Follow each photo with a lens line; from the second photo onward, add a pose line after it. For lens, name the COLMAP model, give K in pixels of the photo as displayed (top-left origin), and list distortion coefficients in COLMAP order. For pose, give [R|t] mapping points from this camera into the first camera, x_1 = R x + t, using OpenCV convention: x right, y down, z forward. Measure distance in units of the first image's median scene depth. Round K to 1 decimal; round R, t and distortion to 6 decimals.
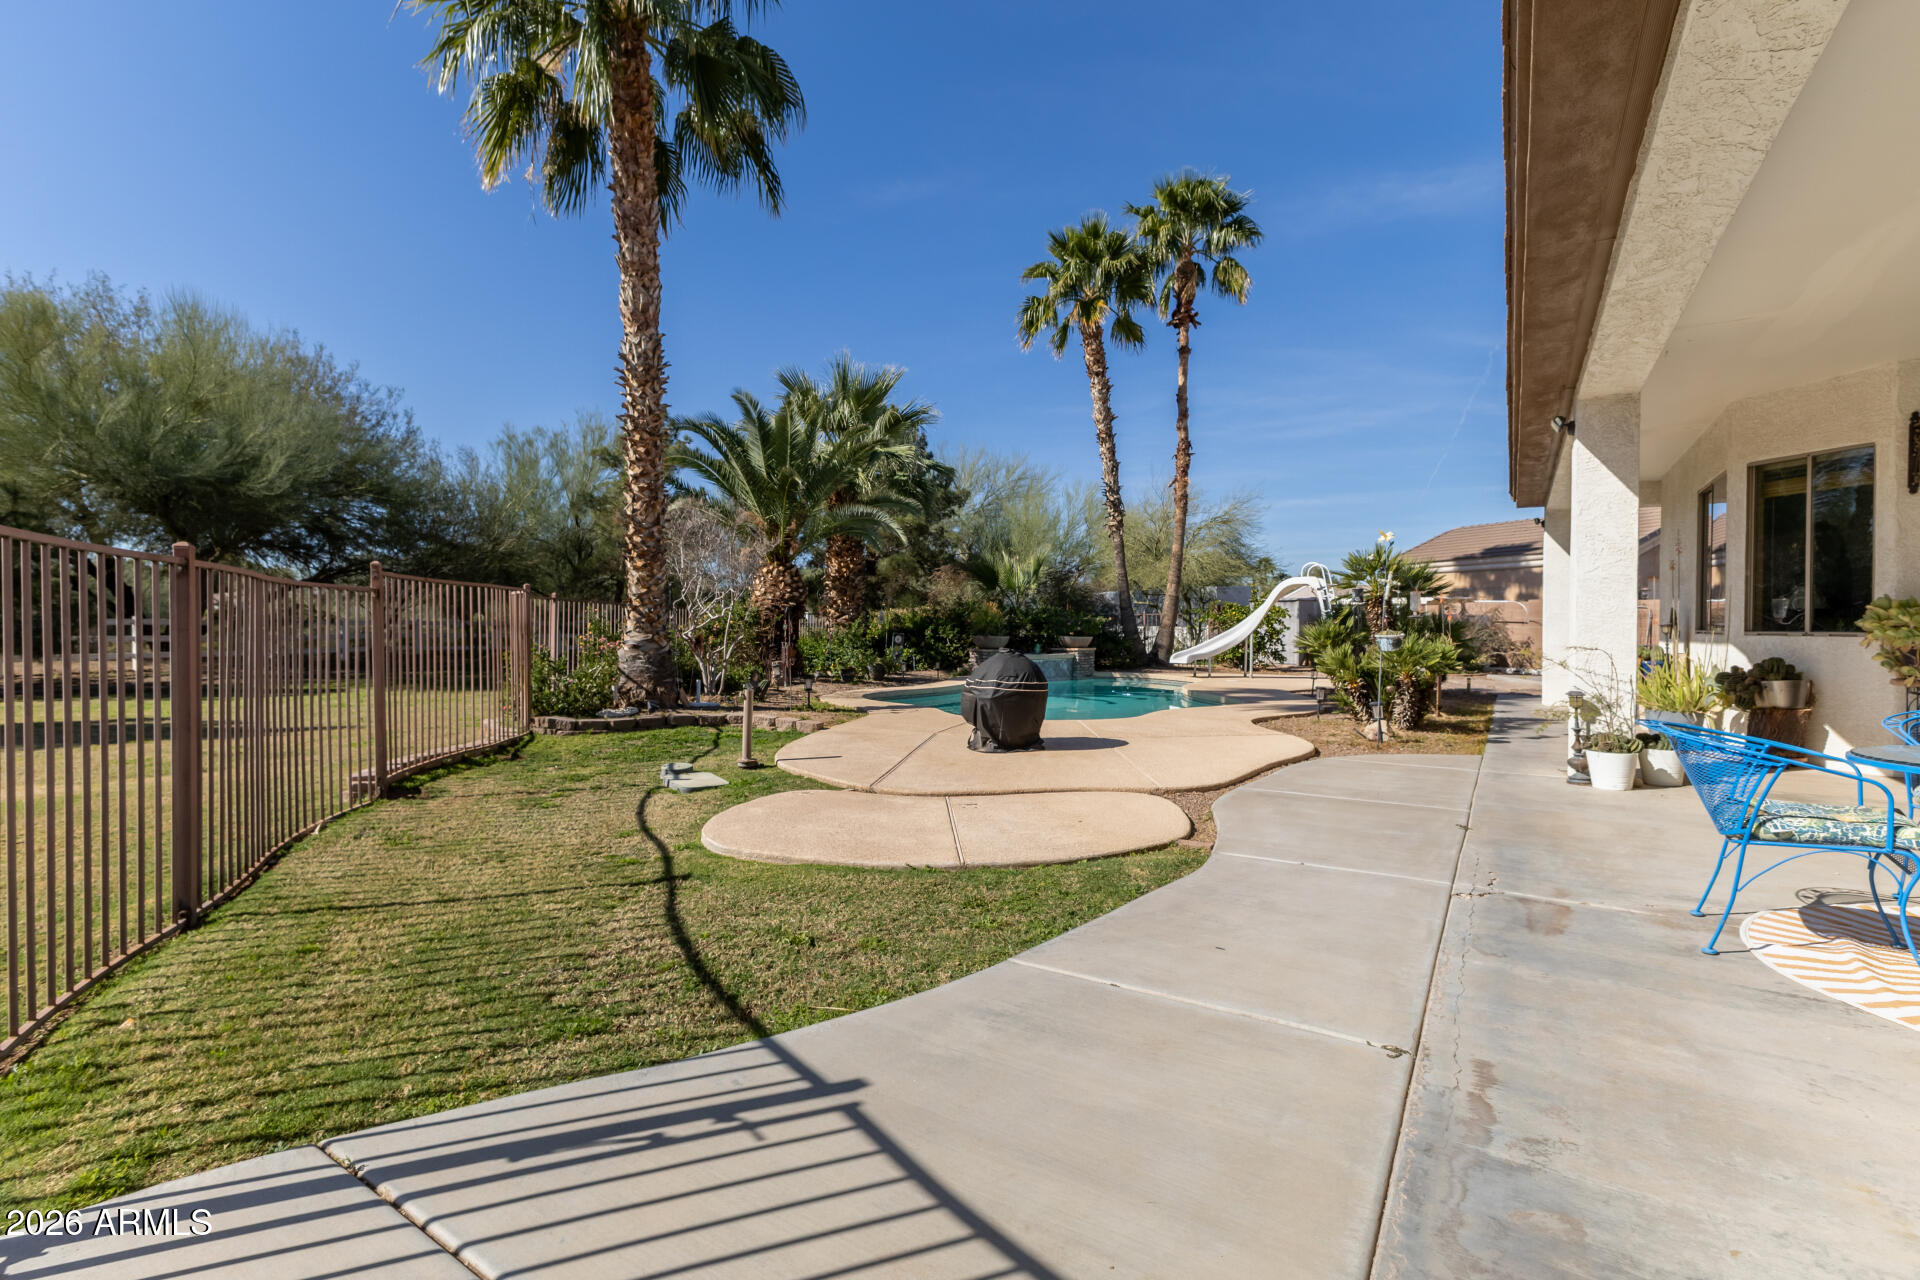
lens RADIAL K [[840.9, 0, 965.1], [0, 840.9, 637.4], [0, 0, 1]] dist [0.004493, 0.000176]
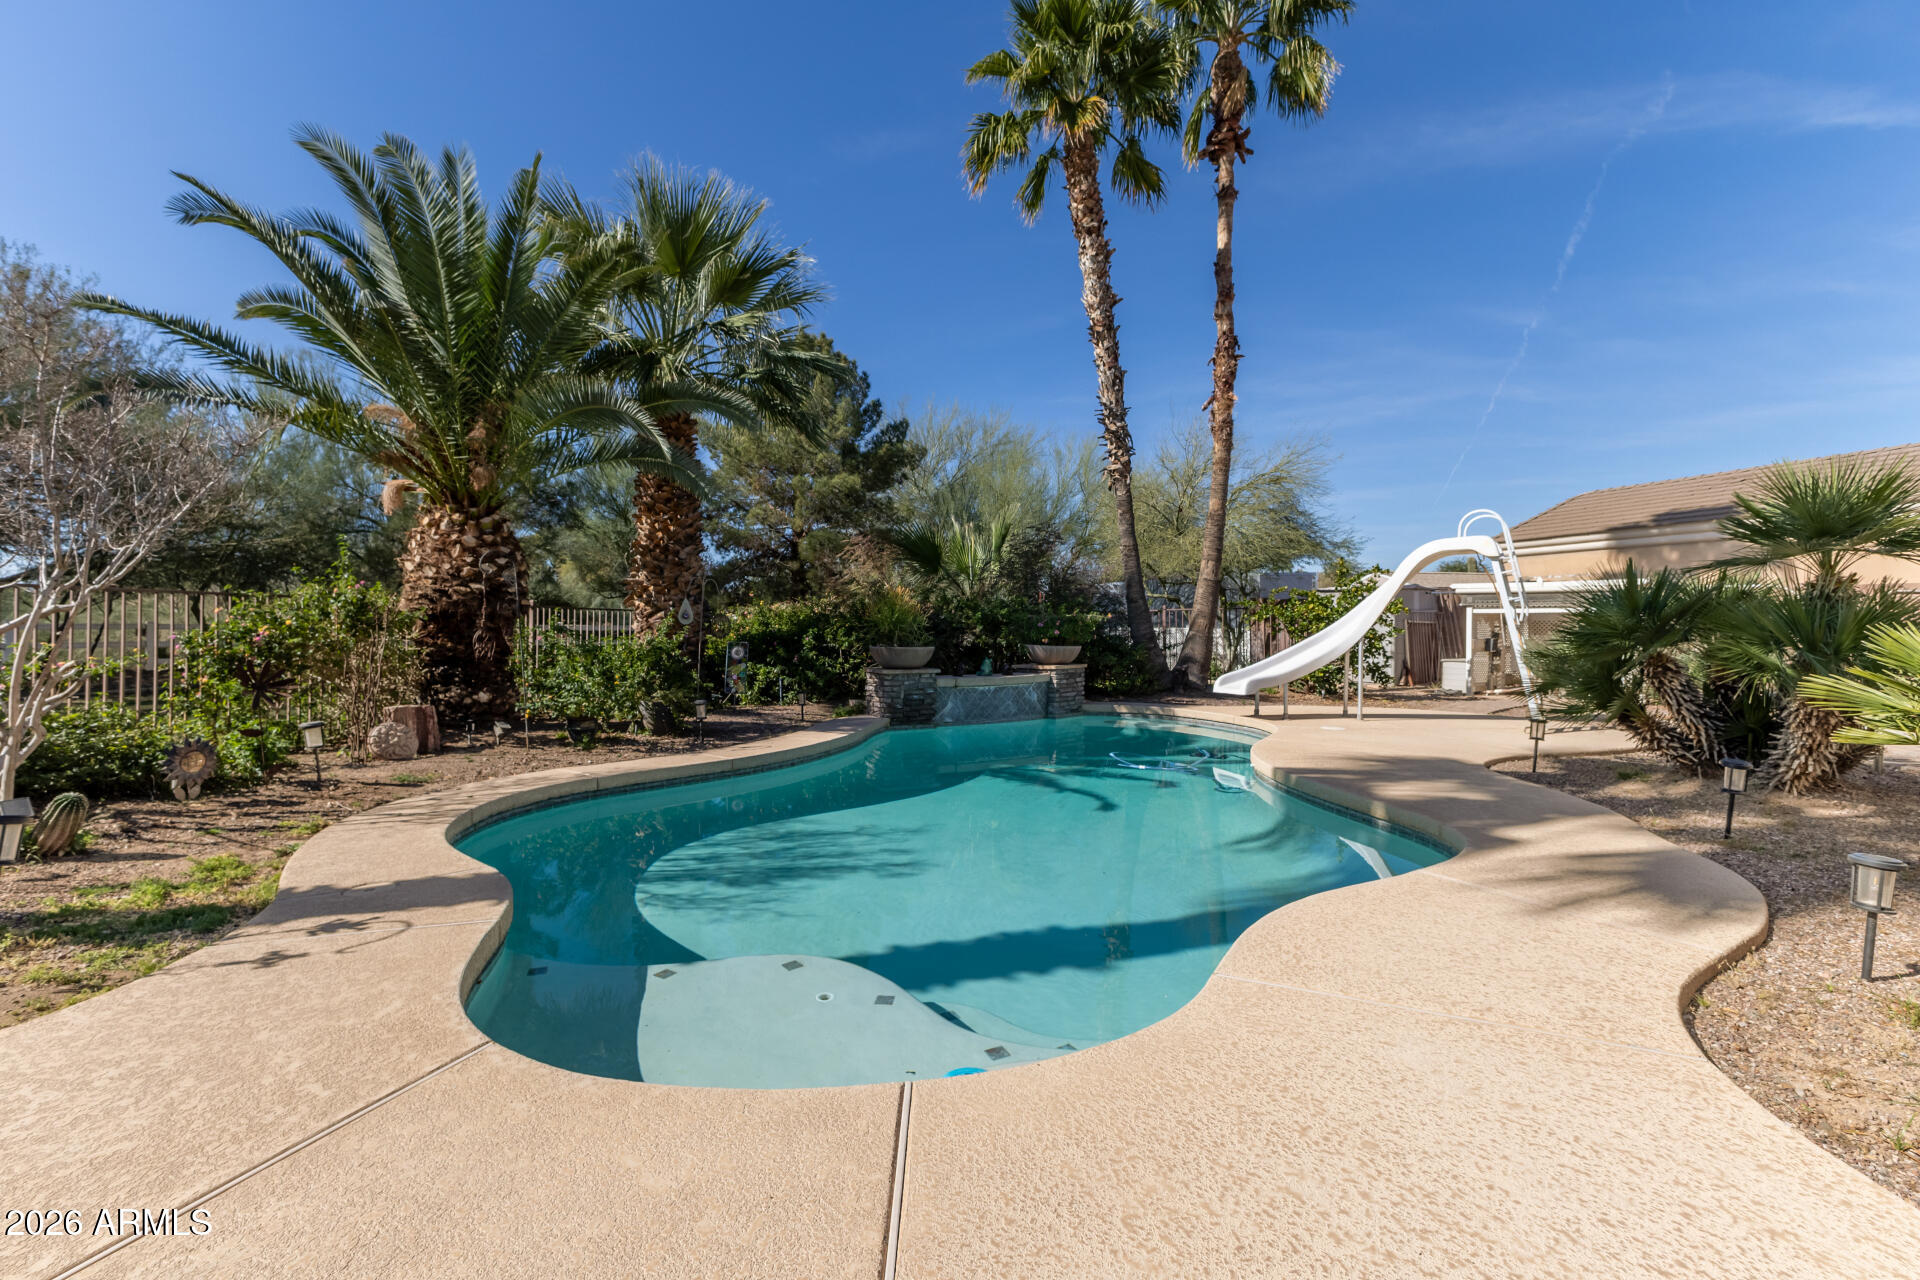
lens RADIAL K [[840.9, 0, 959.3], [0, 840.9, 638.1], [0, 0, 1]] dist [0.004493, 0.000176]
pose [[0.999845, -0.003376, -0.017267, 0.068285], [0.003355, 0.999994, -0.001215, -0.005321], [0.017271, 0.001157, 0.999850, 0.361209]]
